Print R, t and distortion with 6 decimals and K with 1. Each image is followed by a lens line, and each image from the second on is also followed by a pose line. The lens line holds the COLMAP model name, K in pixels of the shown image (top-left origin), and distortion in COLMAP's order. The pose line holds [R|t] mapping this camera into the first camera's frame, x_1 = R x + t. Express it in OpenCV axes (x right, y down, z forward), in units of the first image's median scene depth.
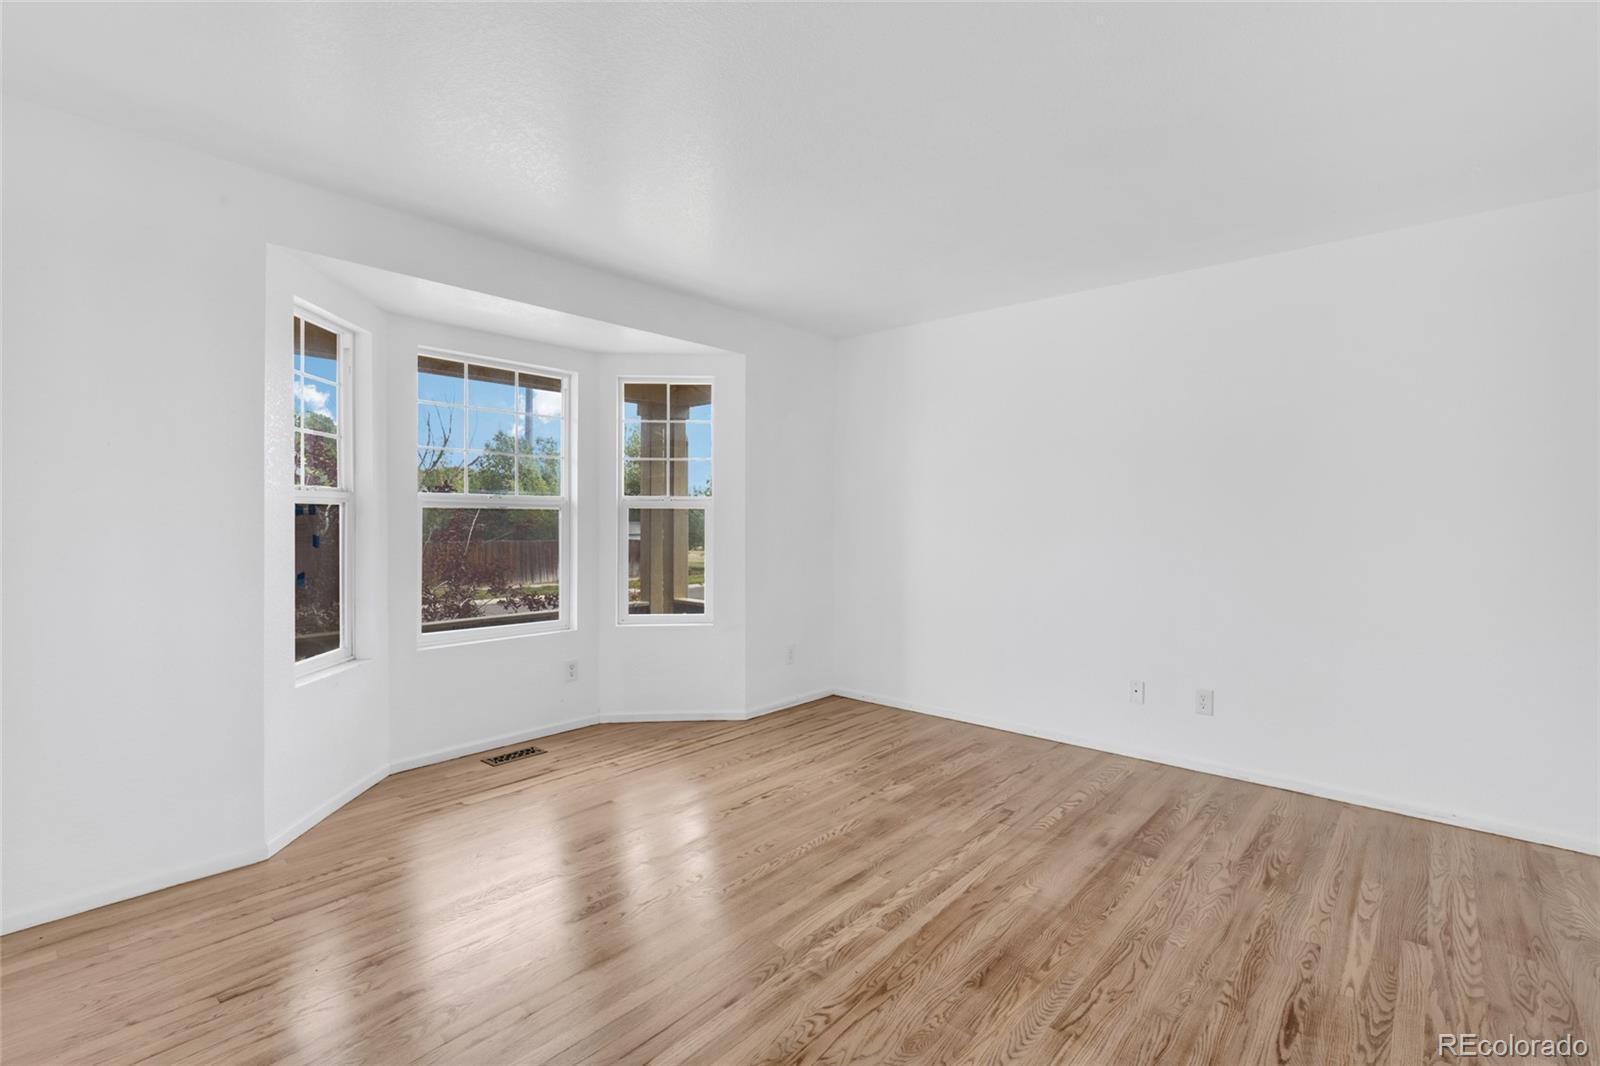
lens RADIAL K [[737.4, 0, 810.7], [0, 737.4, 513.5], [0, 0, 1]] dist [0.005386, -0.000346]
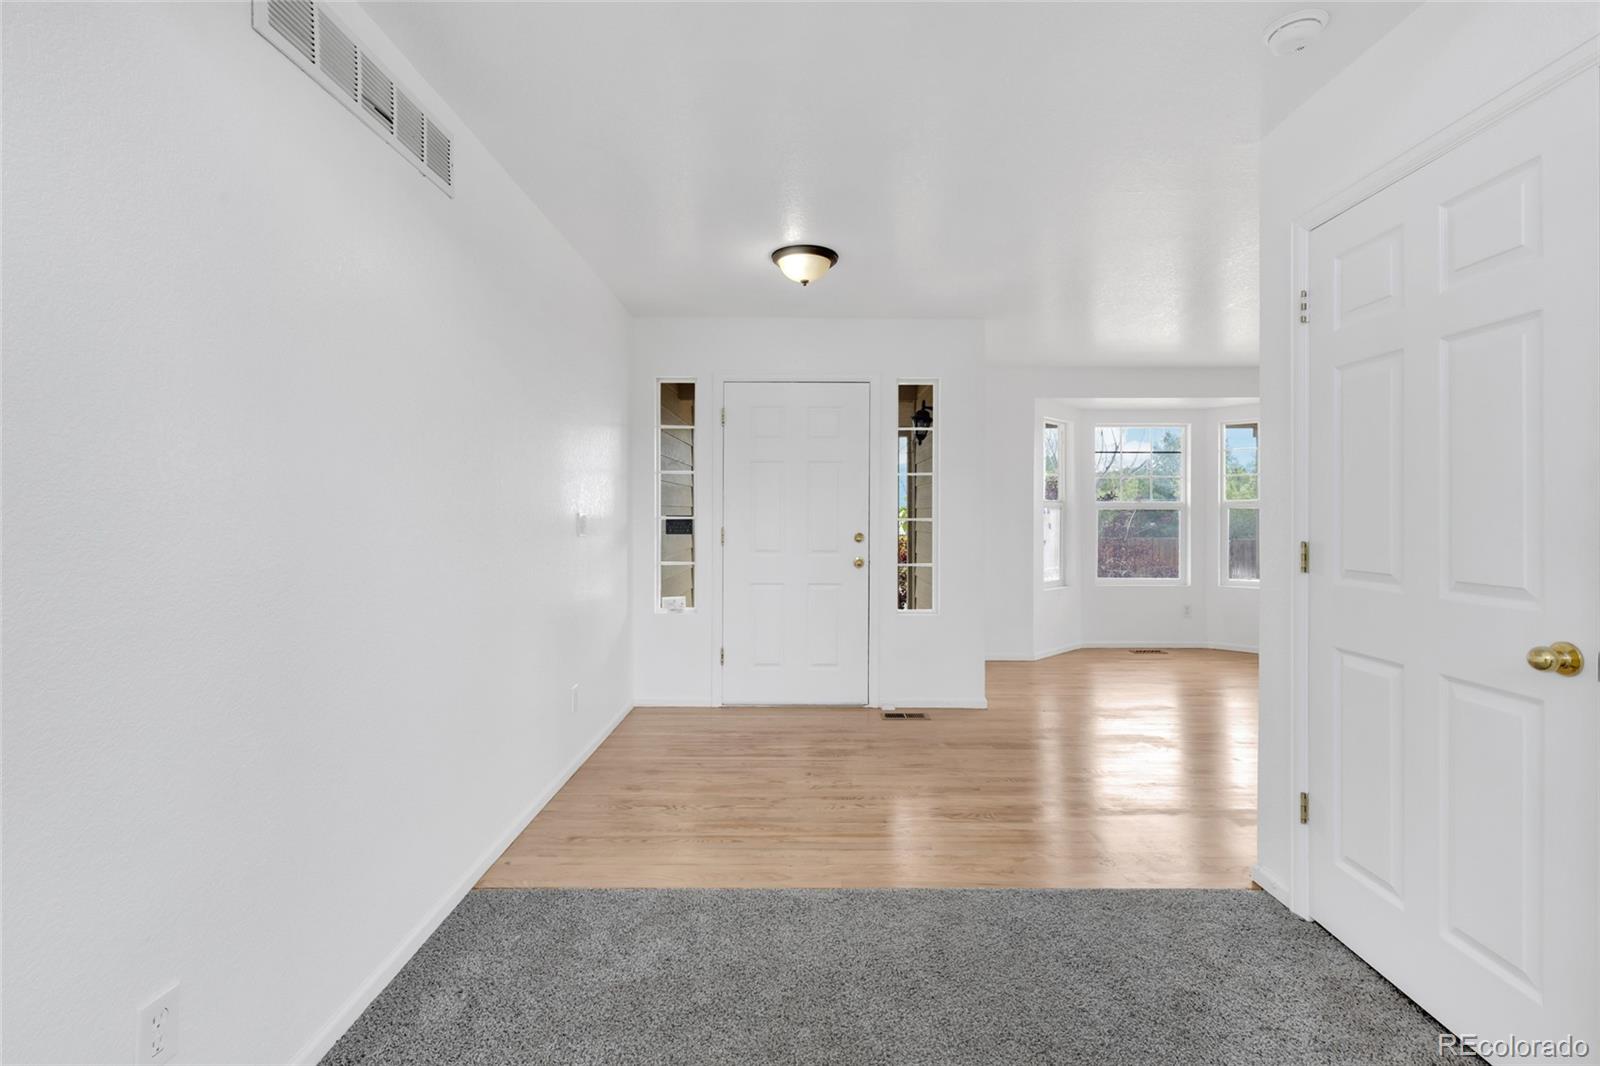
lens RADIAL K [[737.4, 0, 810.7], [0, 737.4, 513.5], [0, 0, 1]] dist [0.005386, -0.000346]
pose [[0.657120, -0.001937, -0.753784, 0.350104], [0.003372, 0.999994, 0.000370, -0.000207], [0.753779, -0.002784, 0.657122, -0.671644]]
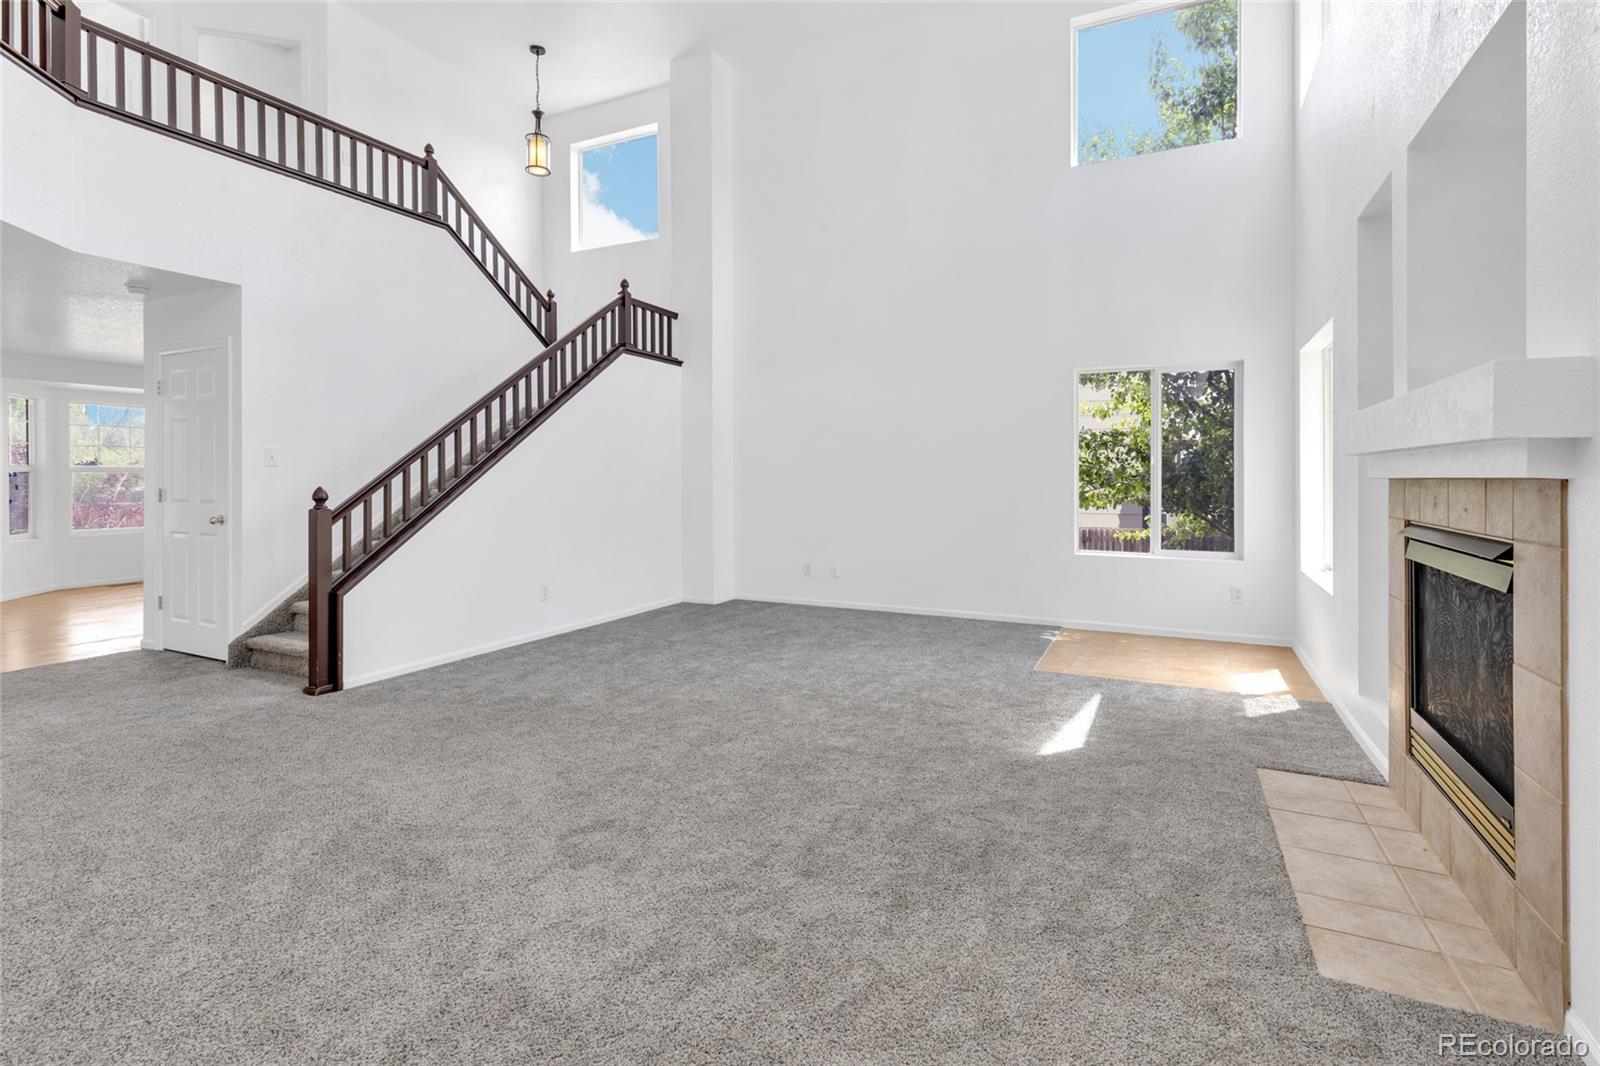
lens RADIAL K [[751.0, 0, 805.4], [0, 751.0, 477.5], [0, 0, 1]] dist [-0.000390, -0.000553]
pose [[0.966670, -0.001210, 0.256022, 0.964629], [0.000483, 0.999996, 0.002900, 0.000256], [-0.256024, -0.002680, 0.966667, -1.640778]]
